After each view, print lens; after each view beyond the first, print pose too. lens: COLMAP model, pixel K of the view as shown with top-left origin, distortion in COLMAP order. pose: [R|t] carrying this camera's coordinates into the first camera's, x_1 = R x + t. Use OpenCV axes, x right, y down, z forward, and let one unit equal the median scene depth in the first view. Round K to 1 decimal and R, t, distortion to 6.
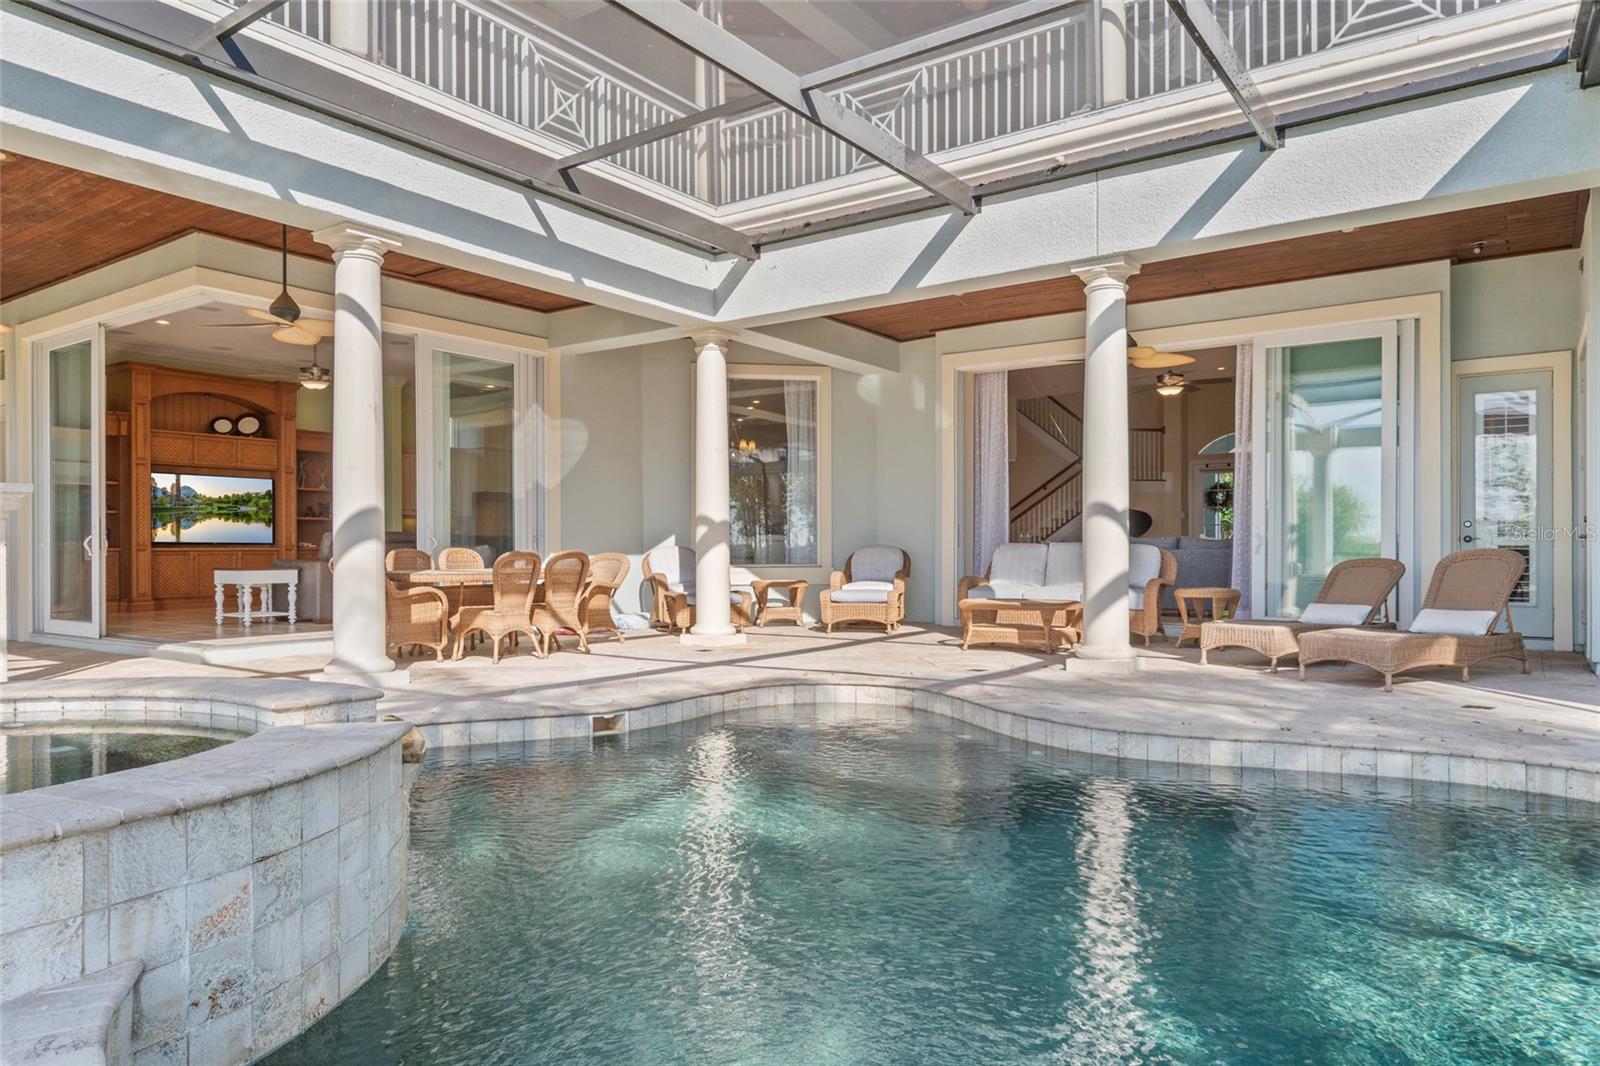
lens RADIAL K [[1026.8, 0, 792.2], [0, 1026.8, 550.1], [0, 0, 1]] dist [-0.002507, -0.005431]
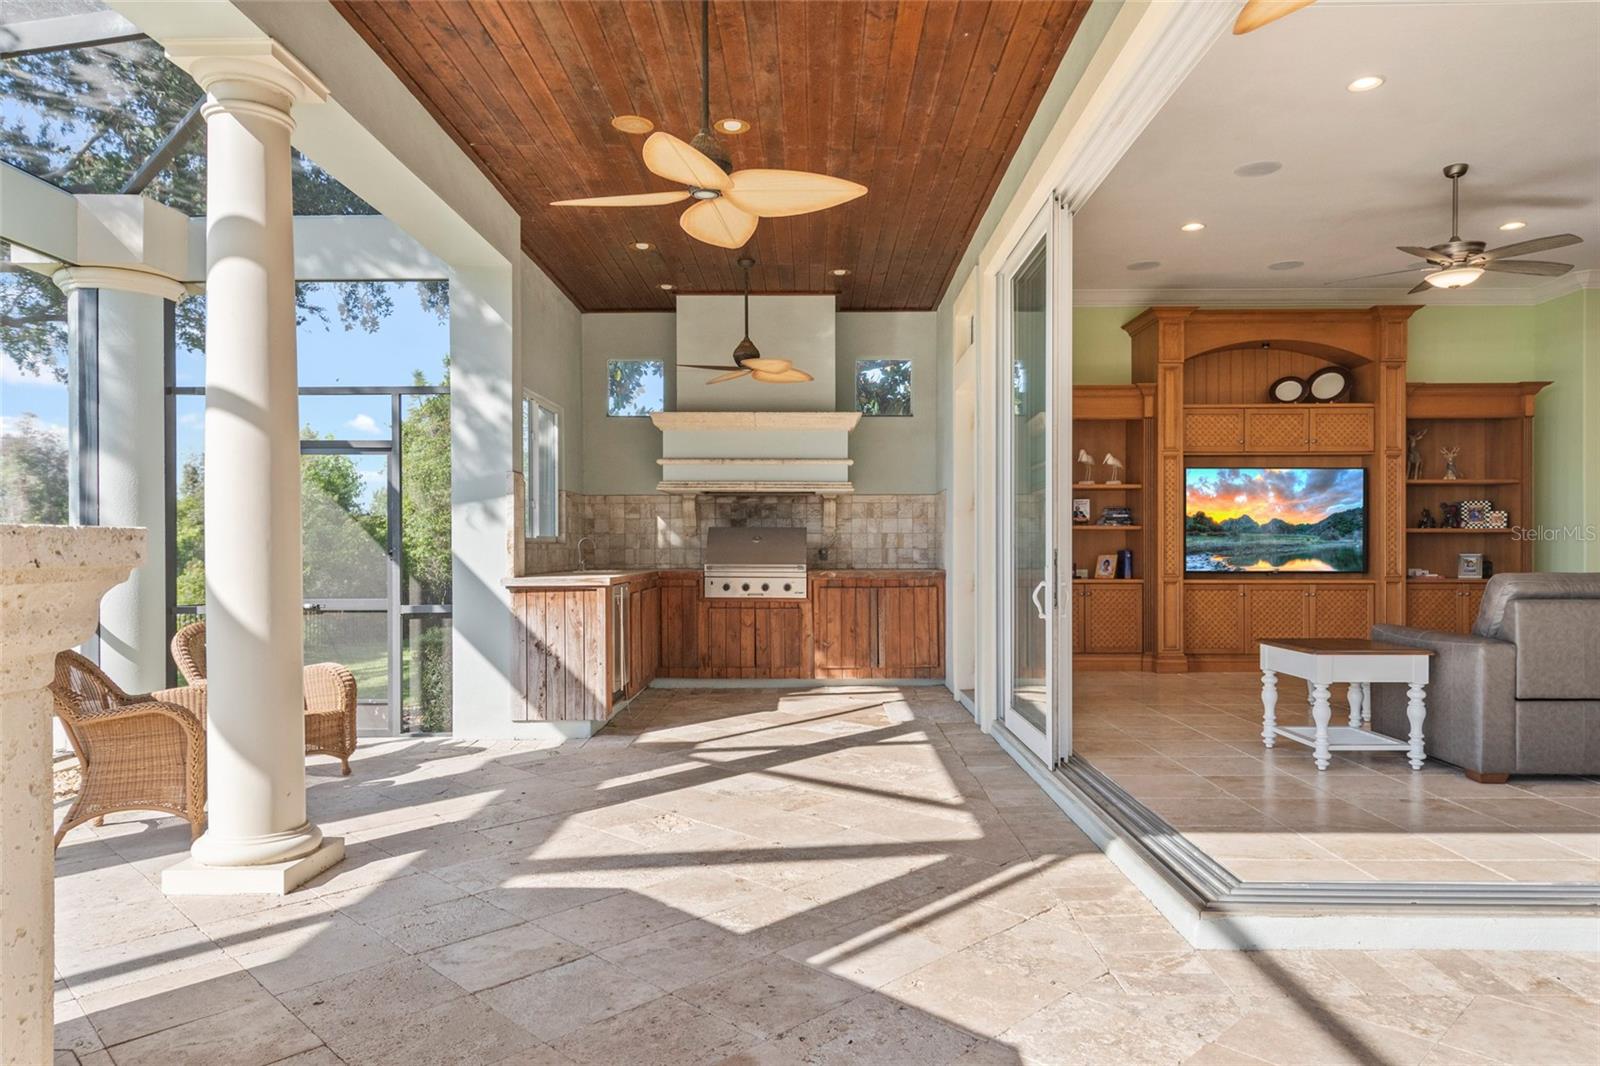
lens RADIAL K [[1026.8, 0, 792.2], [0, 1026.8, 550.1], [0, 0, 1]] dist [-0.002507, -0.005431]
pose [[0.564239, 0.004113, -0.825601, -0.212117], [-0.000957, 0.999990, 0.004327, -0.024342], [0.825611, -0.001651, 0.564237, 0.405114]]
